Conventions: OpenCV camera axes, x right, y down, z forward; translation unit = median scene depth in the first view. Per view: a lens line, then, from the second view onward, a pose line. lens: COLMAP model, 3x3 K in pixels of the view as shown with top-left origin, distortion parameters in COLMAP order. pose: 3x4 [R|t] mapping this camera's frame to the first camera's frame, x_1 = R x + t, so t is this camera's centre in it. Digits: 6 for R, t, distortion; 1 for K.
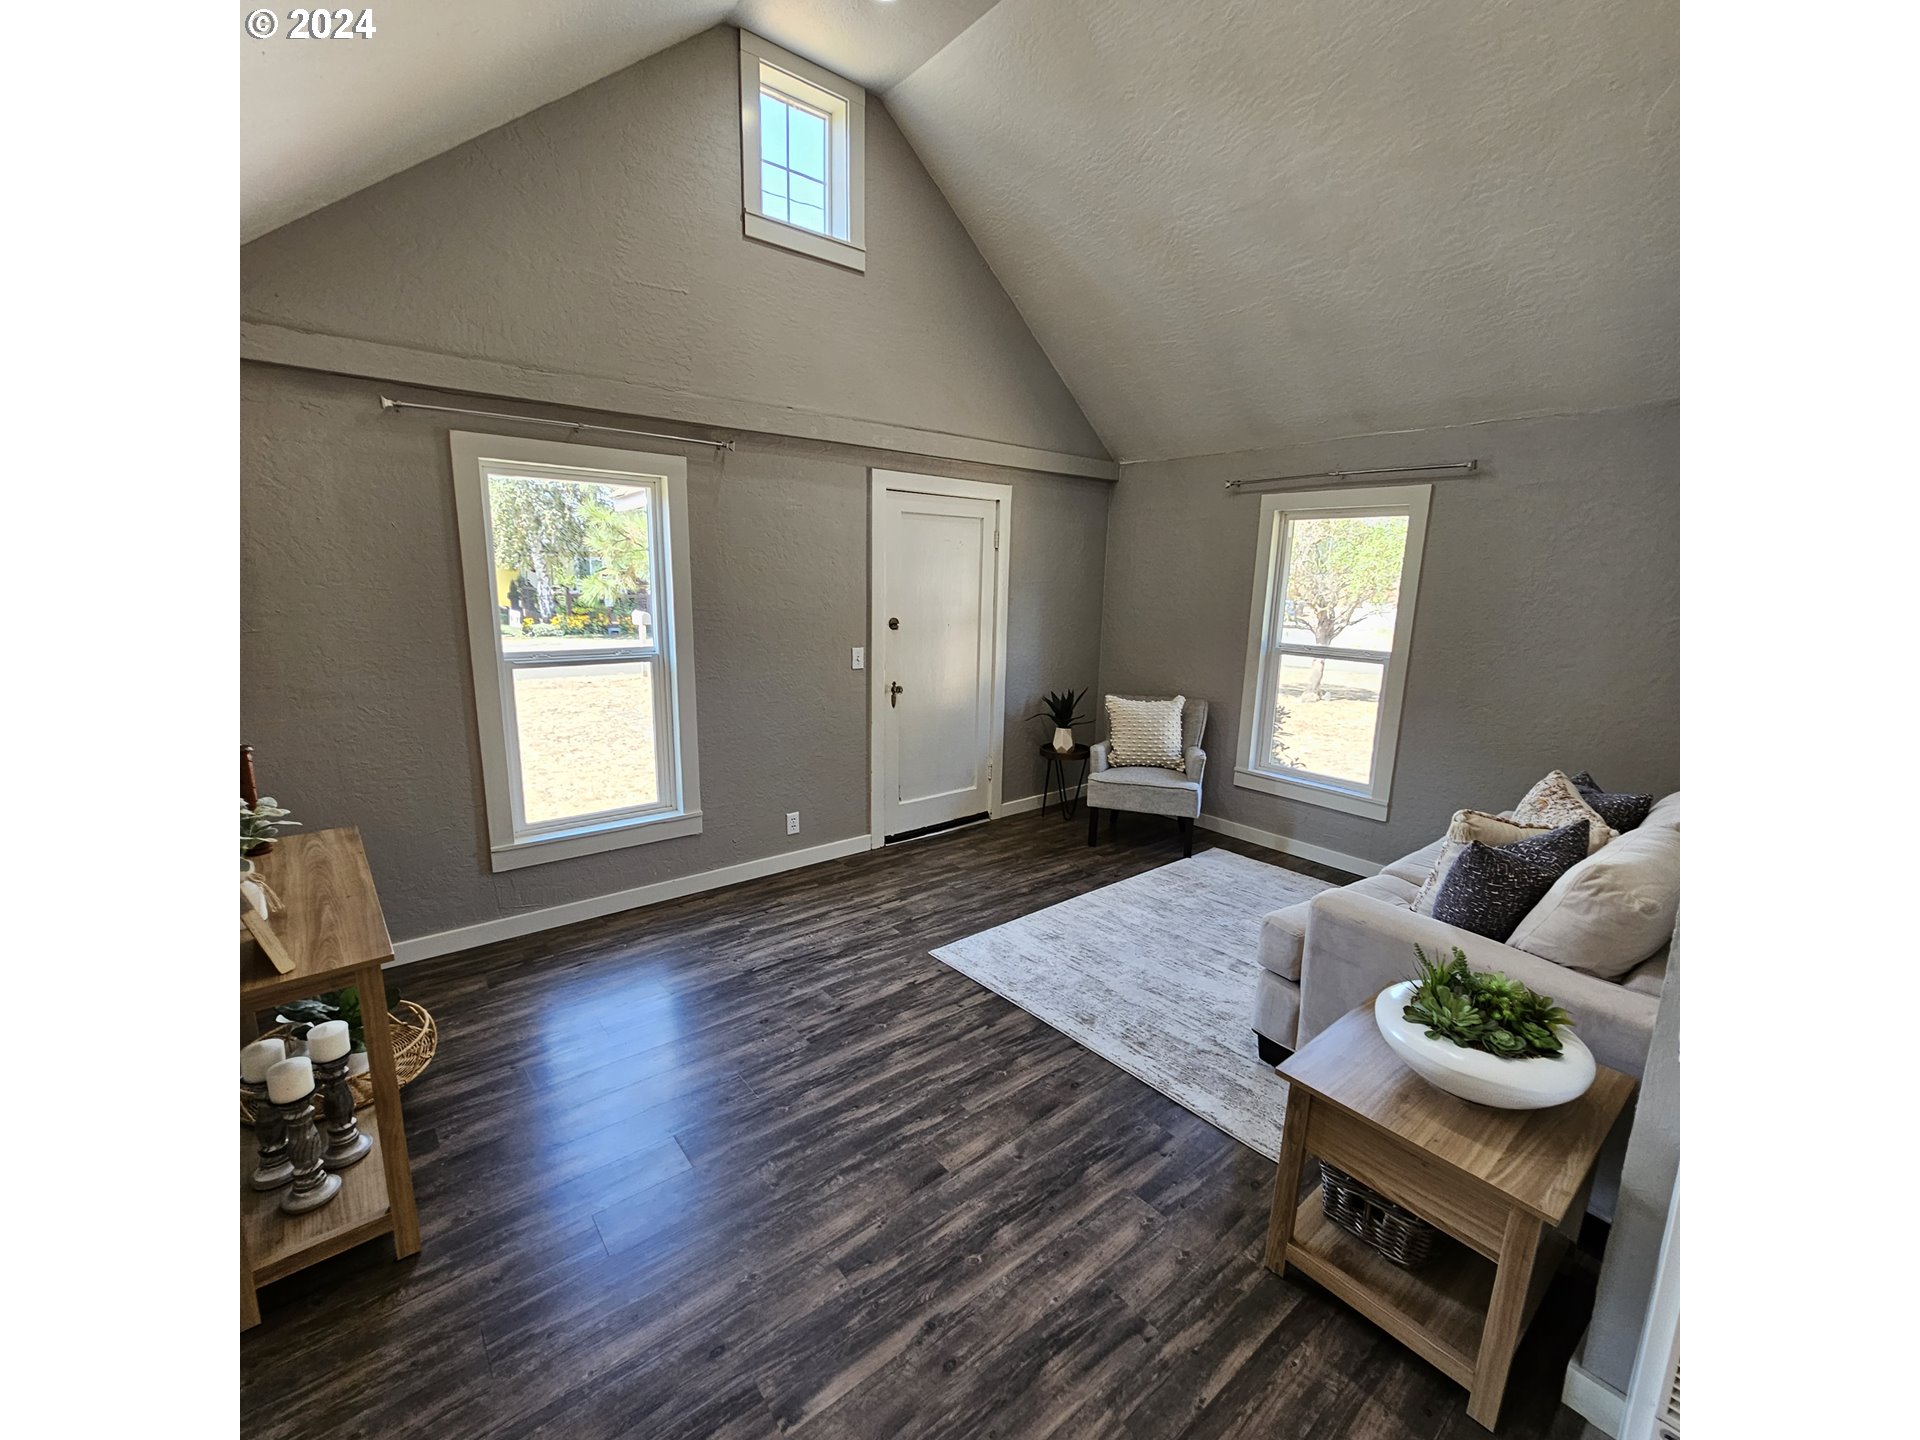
lens RADIAL K [[783.3, 0, 957.6], [0, 783.3, 727.0], [0, 0, 1]] dist [-0.000992, -0.000114]
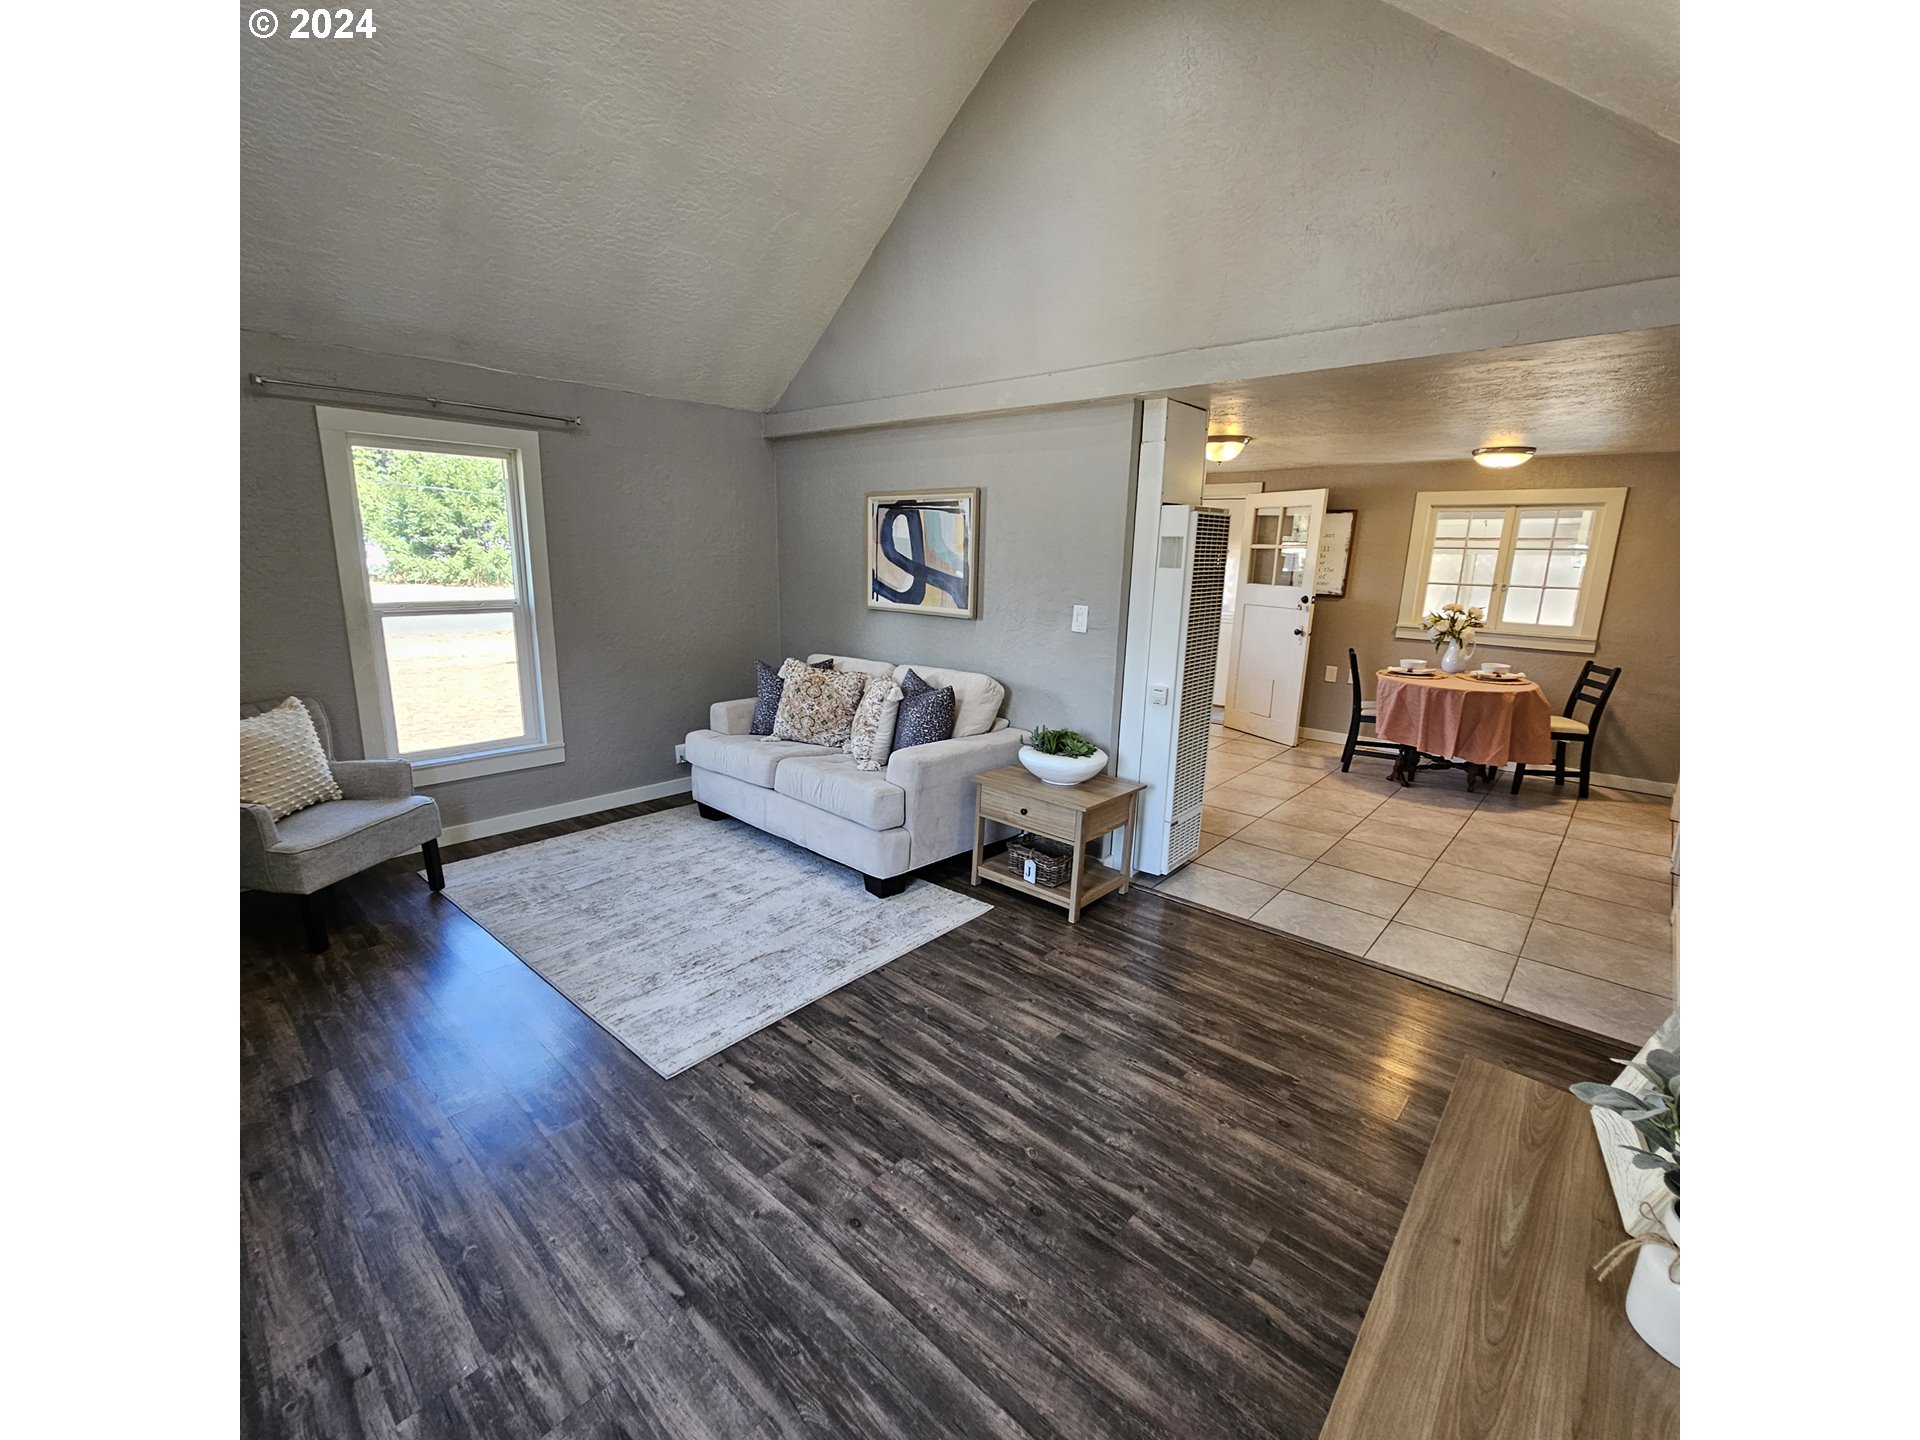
lens RADIAL K [[785.0, 0, 949.0], [0, 785.0, 723.6], [0, 0, 1]] dist [0.000614, -0.003085]
pose [[-0.145028, -0.242812, 0.959171, -0.794752], [0.163103, 0.950291, 0.265225, -0.184652], [-0.975892, 0.194908, -0.098215, 0.915829]]
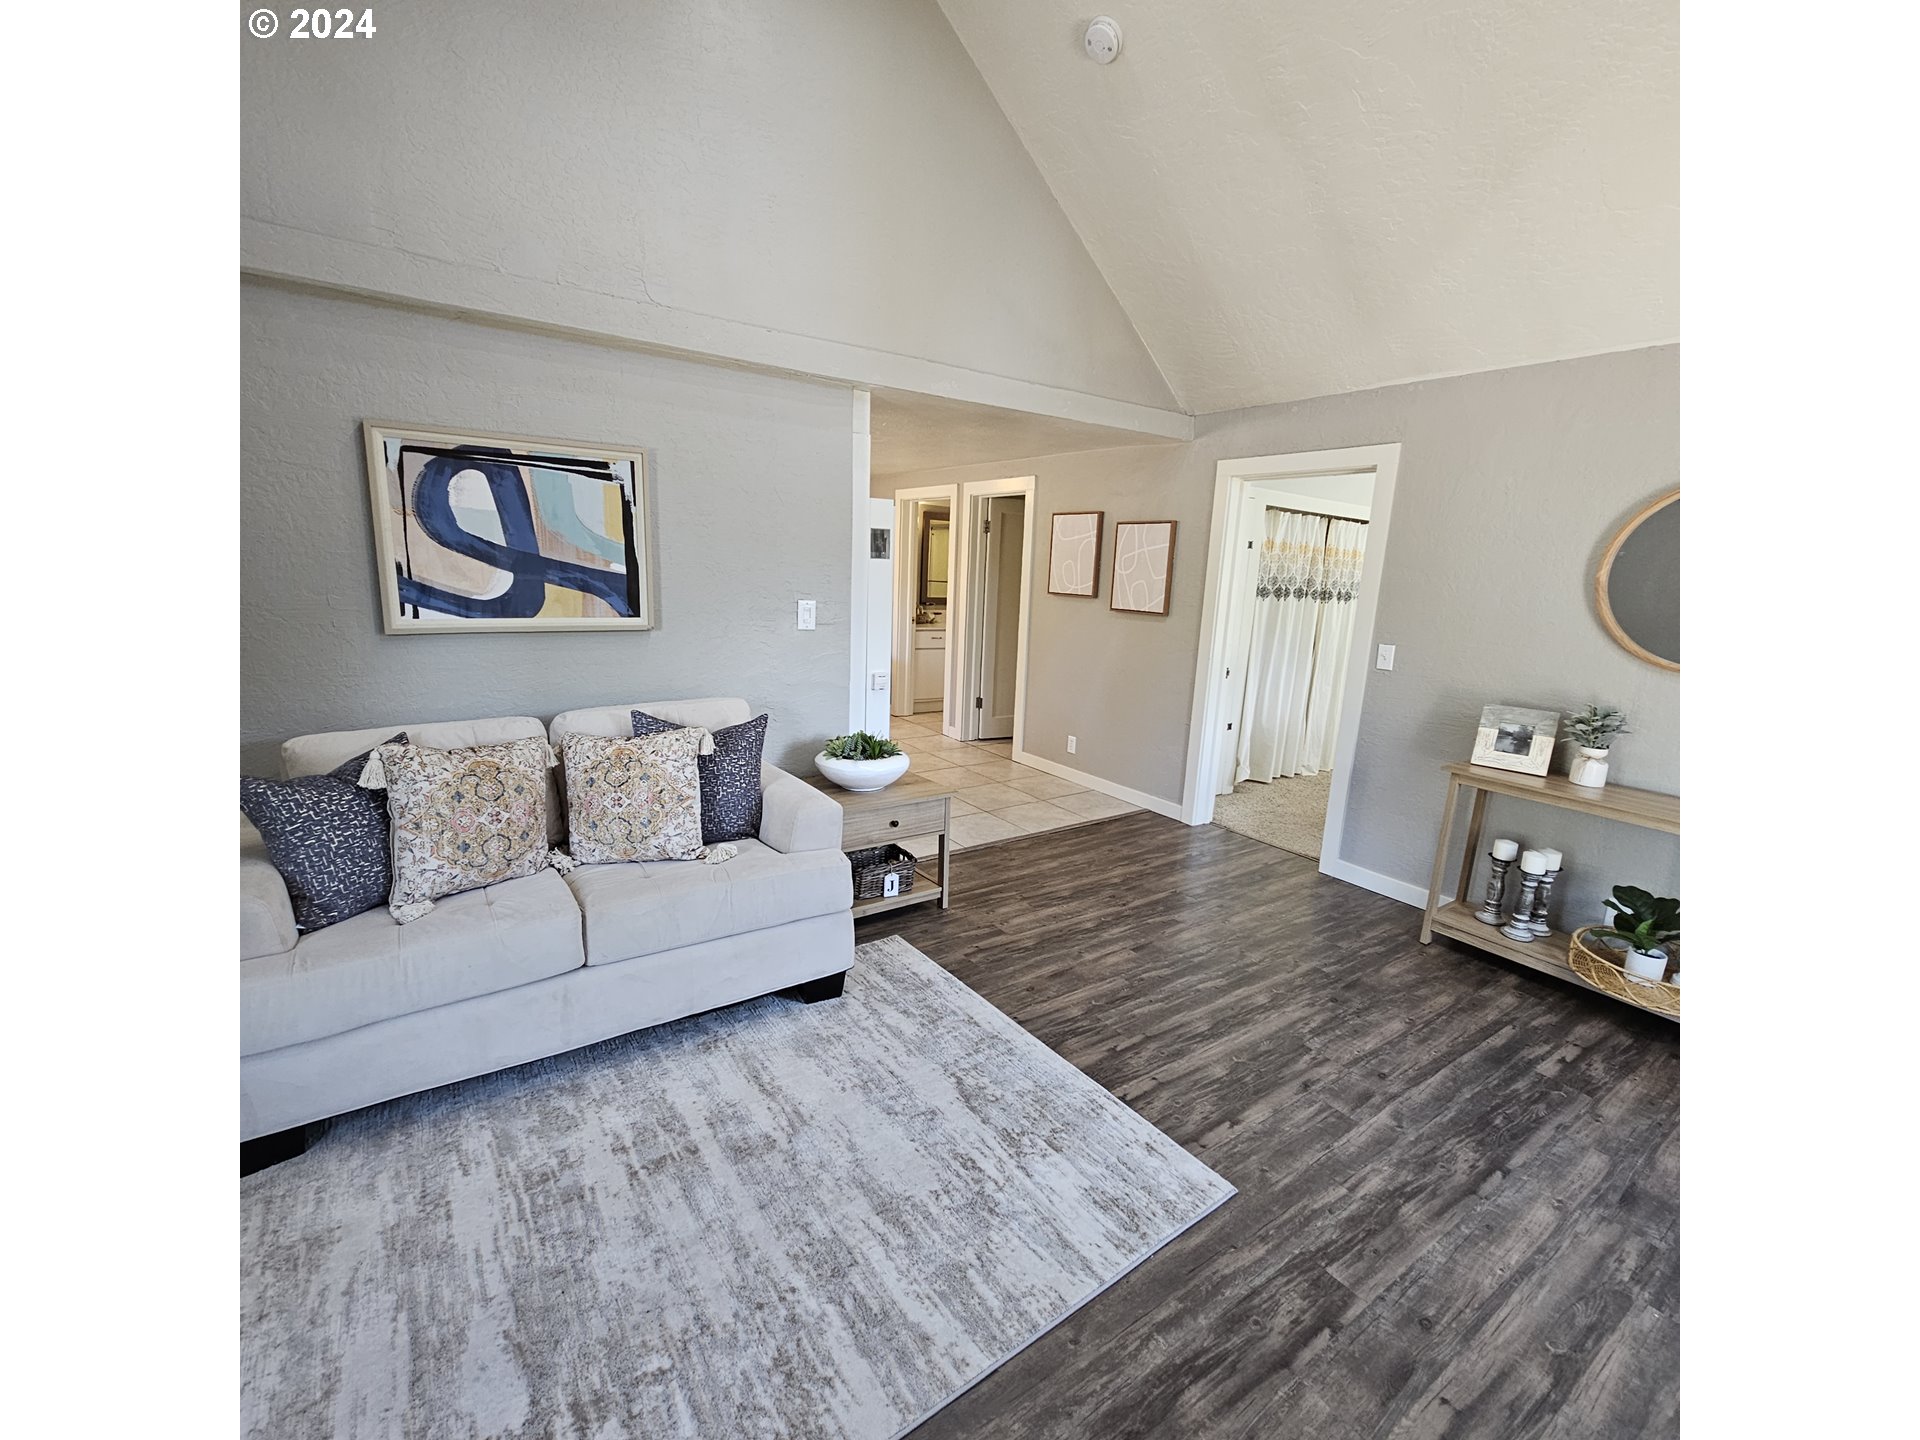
lens RADIAL K [[785.0, 0, 949.0], [0, 785.0, 723.6], [0, 0, 1]] dist [0.000614, -0.003085]
pose [[-0.993887, -0.077871, 0.078256, 0.185429], [-0.042078, 0.922544, 0.383590, -0.286183], [-0.102065, 0.377953, -0.920182, 1.704190]]
